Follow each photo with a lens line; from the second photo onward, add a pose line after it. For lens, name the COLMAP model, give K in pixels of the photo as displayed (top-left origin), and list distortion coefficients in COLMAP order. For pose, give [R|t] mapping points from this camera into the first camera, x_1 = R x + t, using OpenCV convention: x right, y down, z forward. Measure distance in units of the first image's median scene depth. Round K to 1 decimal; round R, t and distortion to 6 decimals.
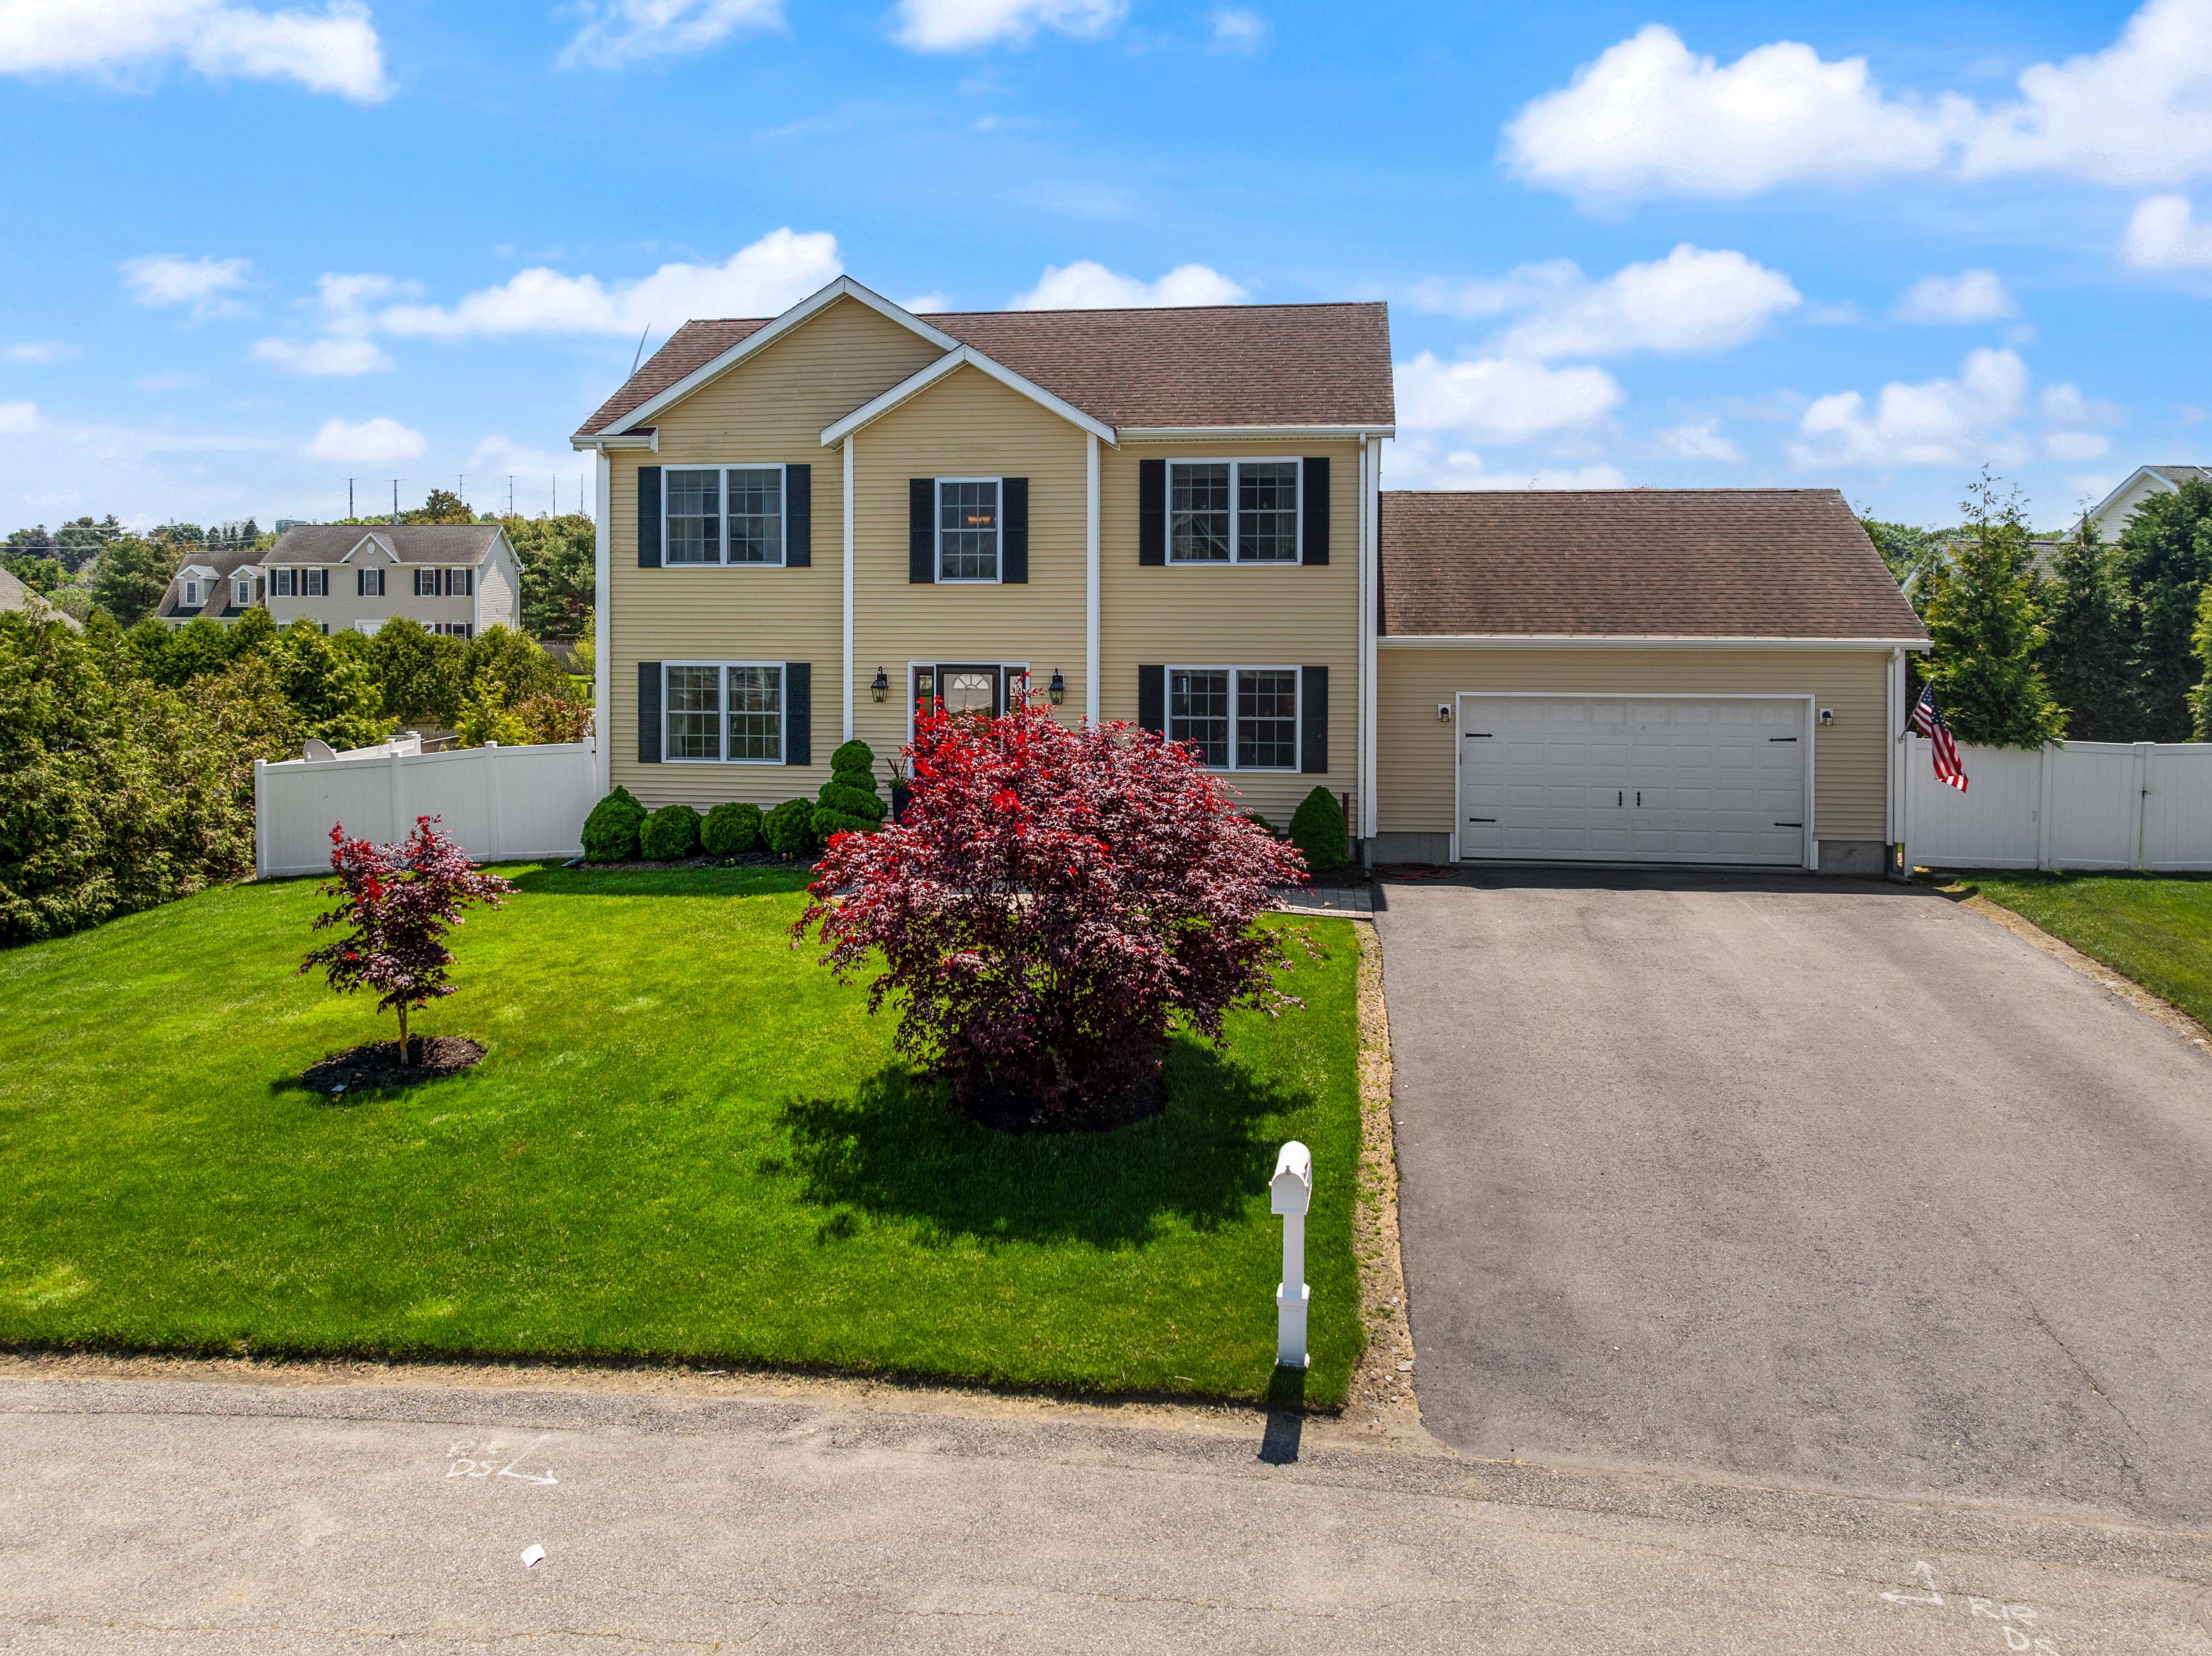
lens RADIAL K [[1448.3, 0, 1096.0], [0, 1448.3, 823.2], [0, 0, 1]] dist [-0.029963, -0.002598]
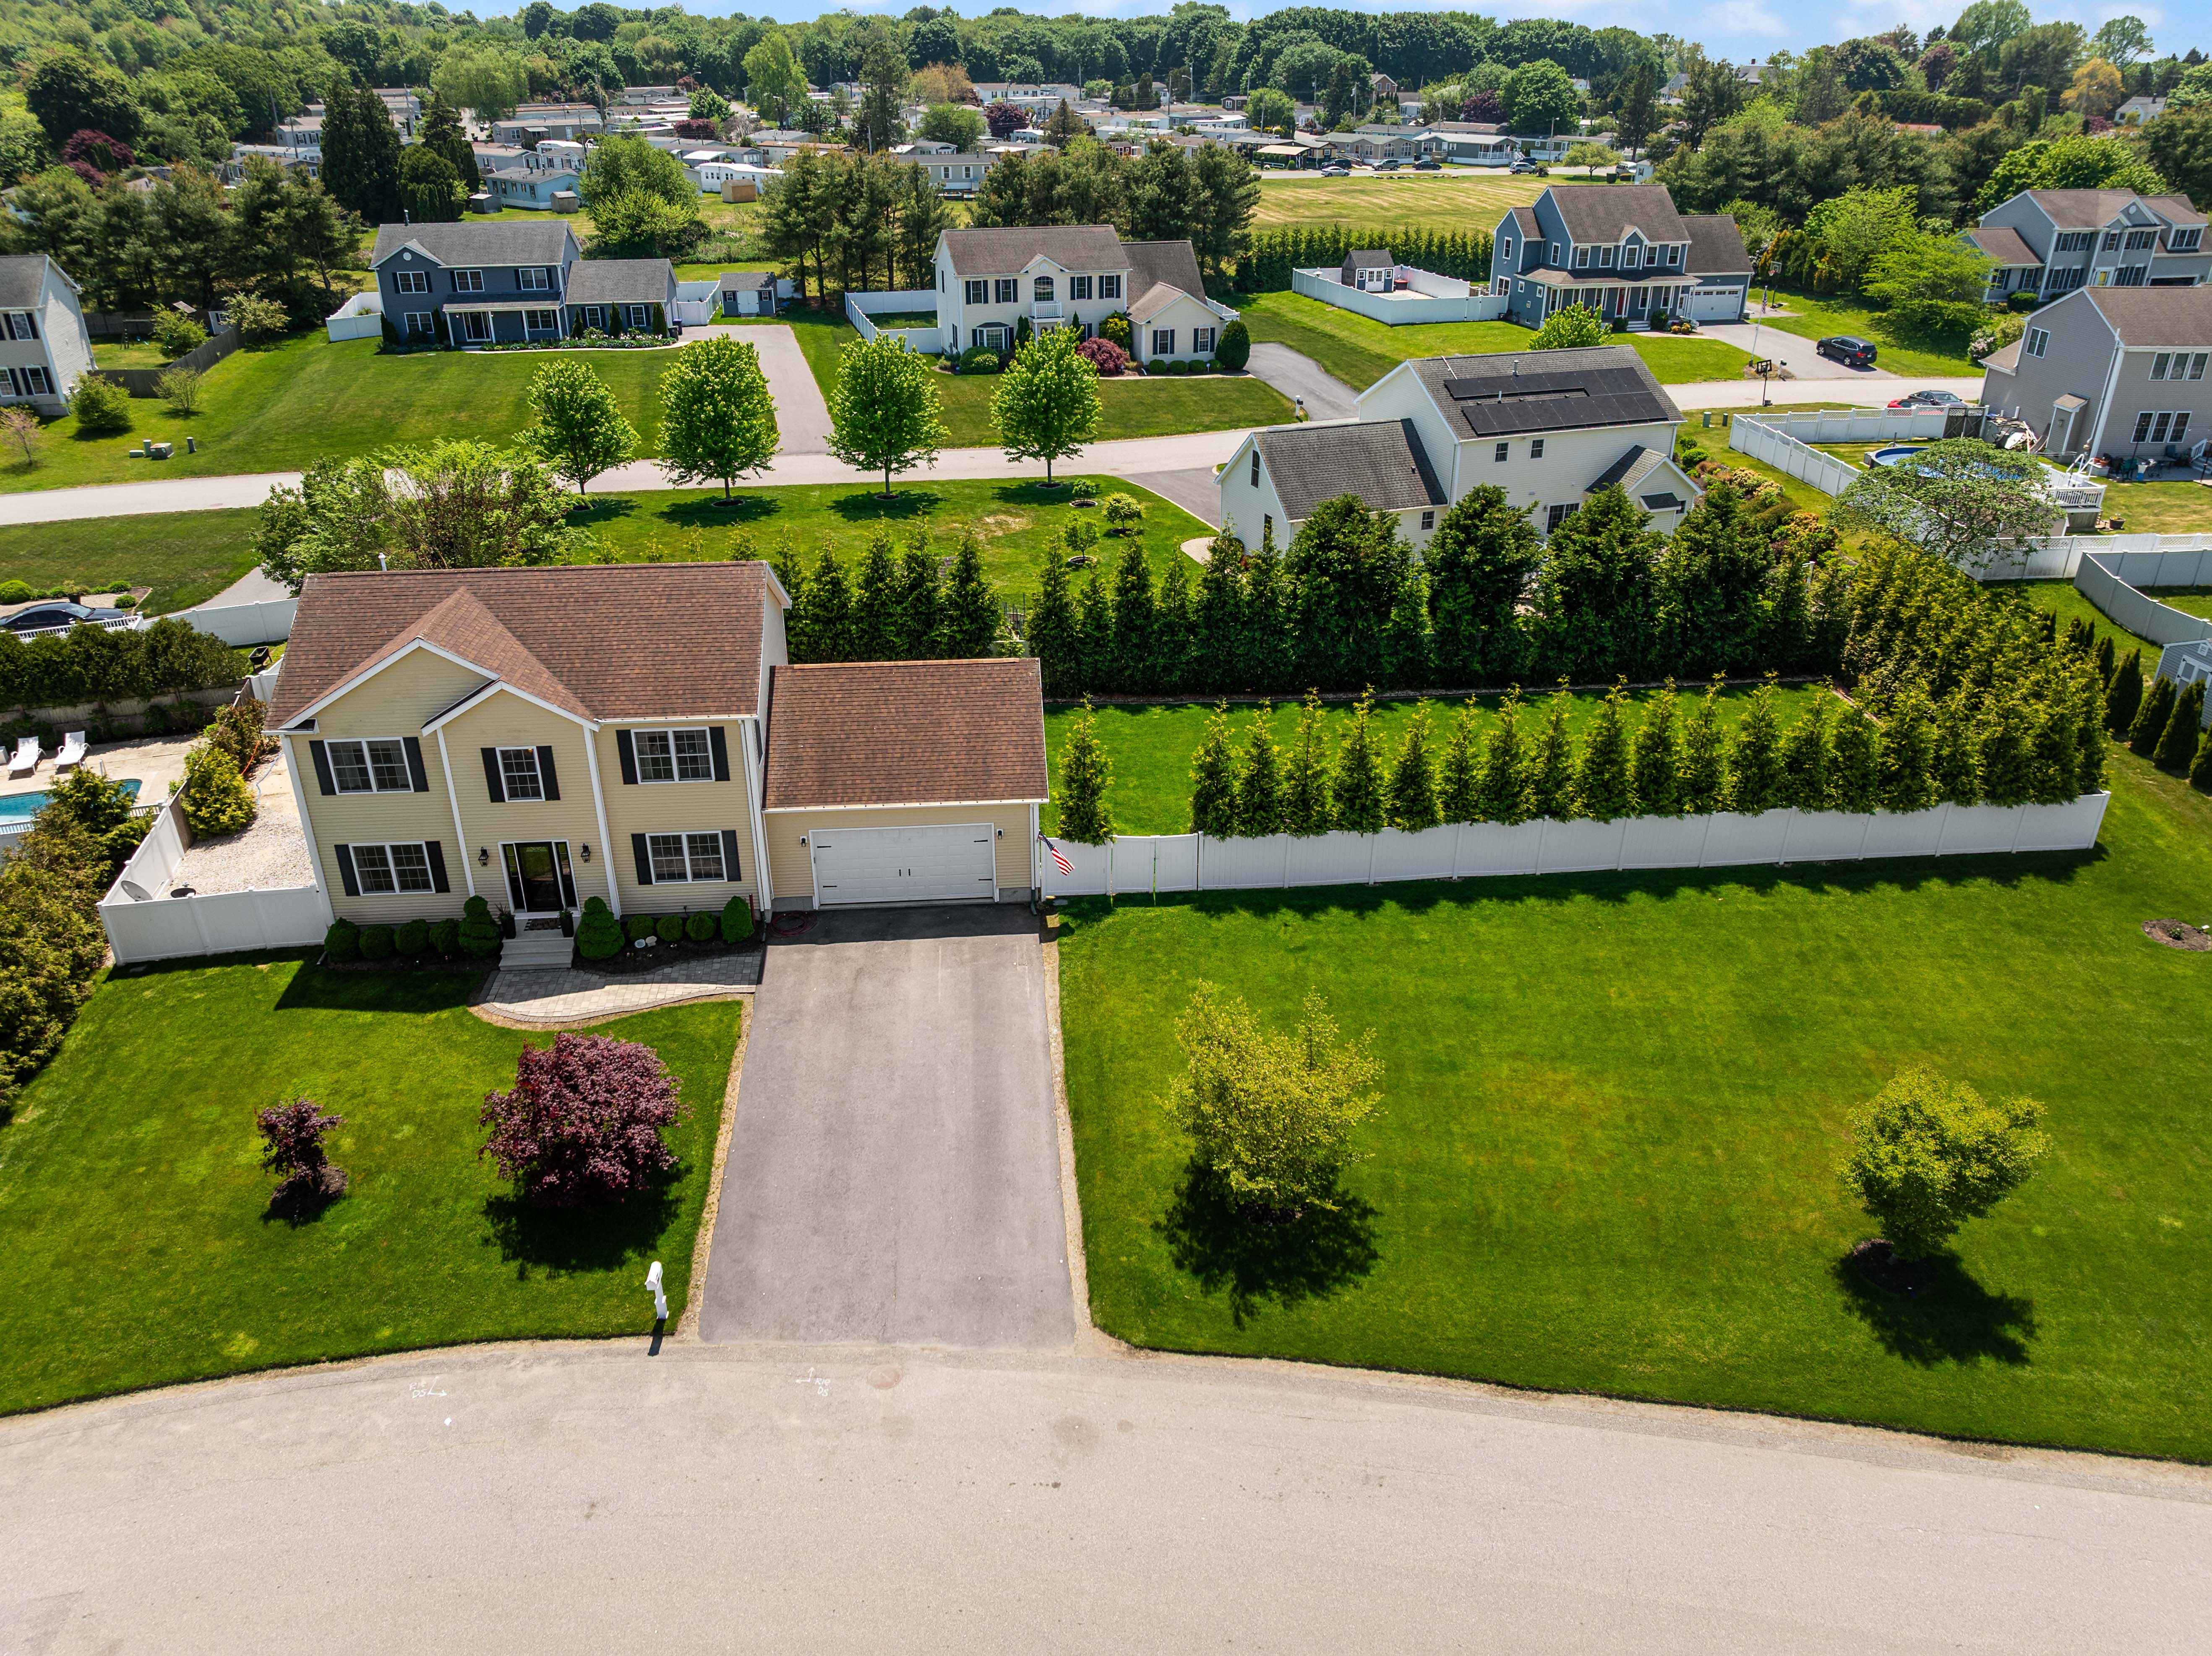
lens RADIAL K [[1448.3, 0, 1096.0], [0, 1448.3, 823.2], [0, 0, 1]] dist [-0.029963, -0.002598]
pose [[0.974487, -0.094765, 0.203456, 0.238123], [0.001238, 0.908748, 0.417343, -0.904289], [-0.224439, -0.406444, 0.885681, -0.758873]]
